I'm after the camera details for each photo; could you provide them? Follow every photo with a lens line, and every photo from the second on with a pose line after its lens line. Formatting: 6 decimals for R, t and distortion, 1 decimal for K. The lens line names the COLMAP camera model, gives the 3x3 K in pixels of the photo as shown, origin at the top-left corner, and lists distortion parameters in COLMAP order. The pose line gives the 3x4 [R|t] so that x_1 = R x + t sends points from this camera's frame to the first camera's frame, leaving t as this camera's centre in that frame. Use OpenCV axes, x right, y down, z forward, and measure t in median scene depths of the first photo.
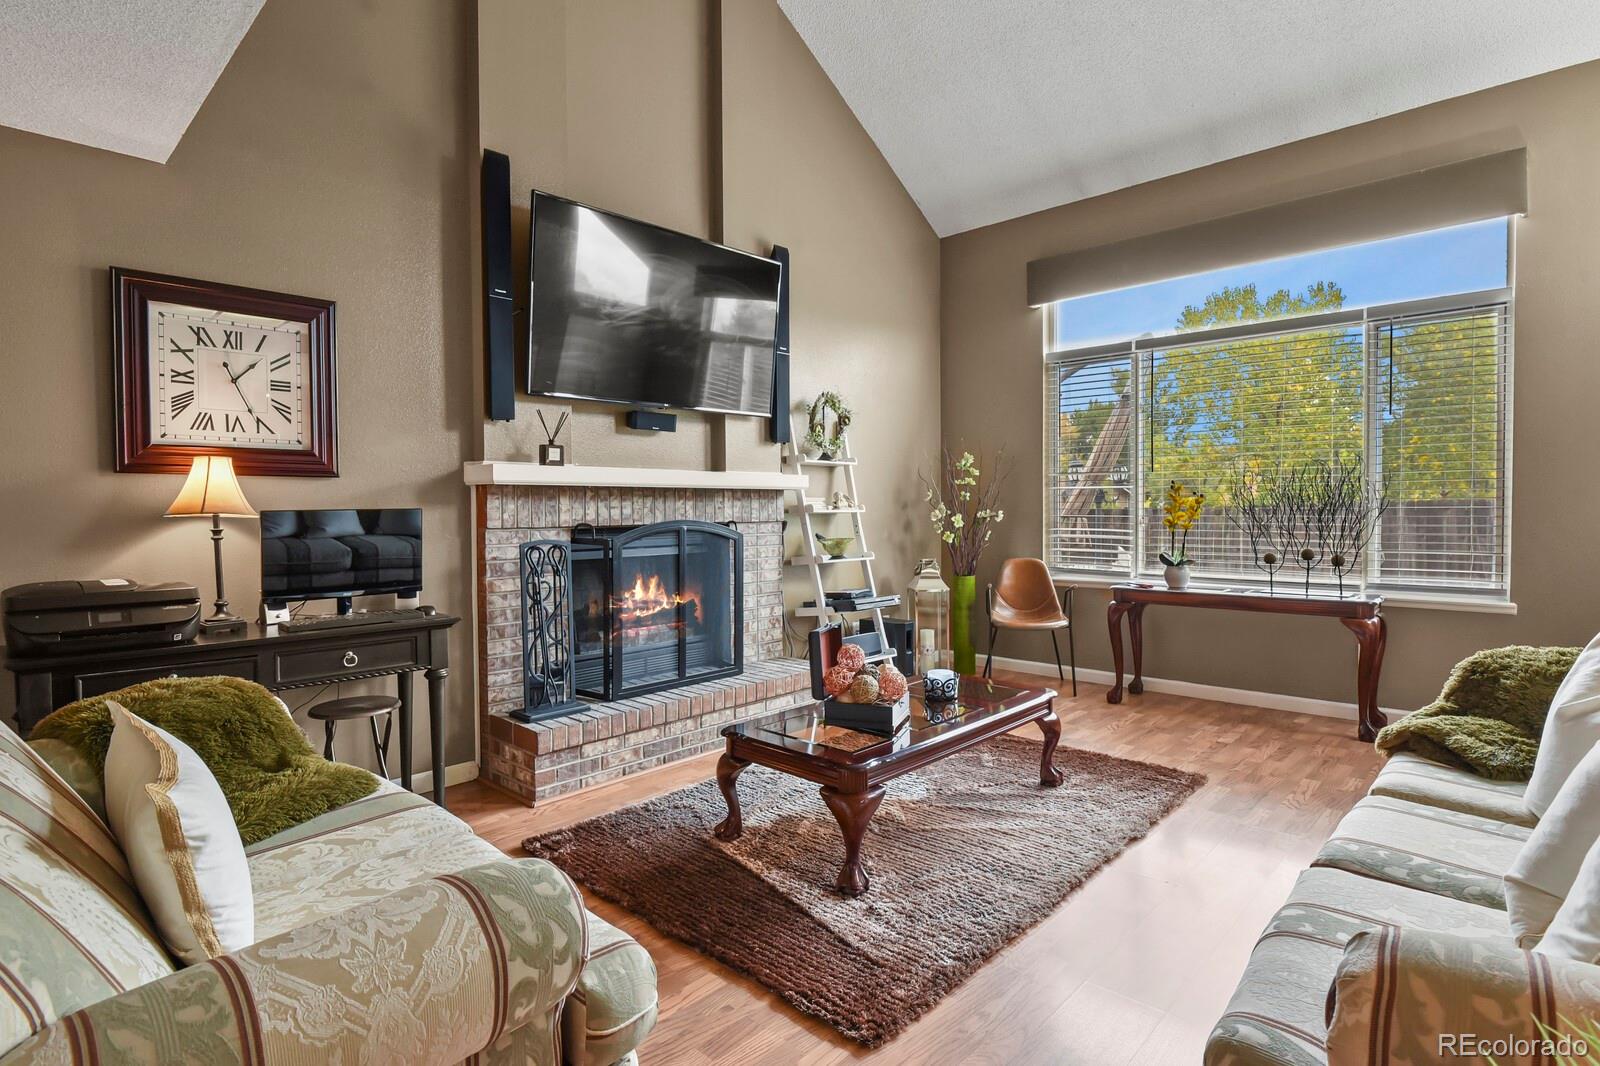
lens RADIAL K [[803.8, 0, 810.1], [0, 803.8, 528.1], [0, 0, 1]] dist [-0.002263, -0.001254]
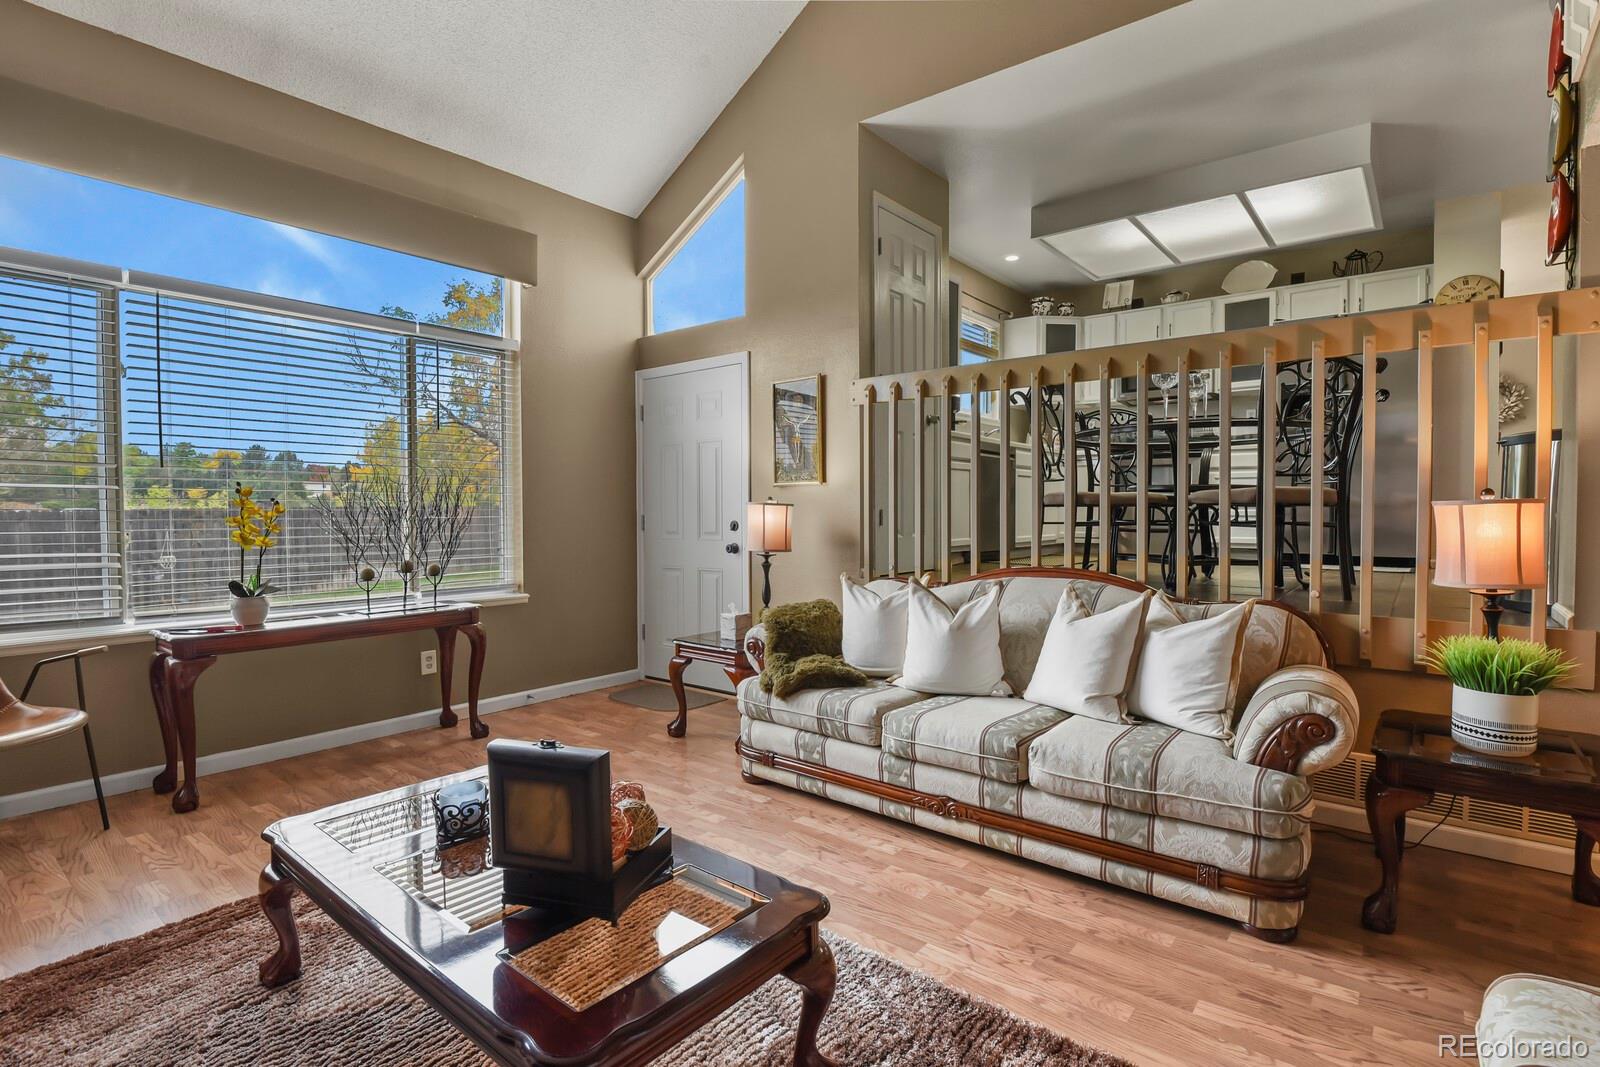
lens RADIAL K [[788.3, 0, 782.9], [0, 788.3, 532.1], [0, 0, 1]] dist [-0.020019, 0.001081]
pose [[-0.053318, -0.017682, 0.998421, -0.443065], [0.031636, 0.999311, 0.019388, -0.016496], [-0.998076, 0.032620, -0.052722, 0.790625]]
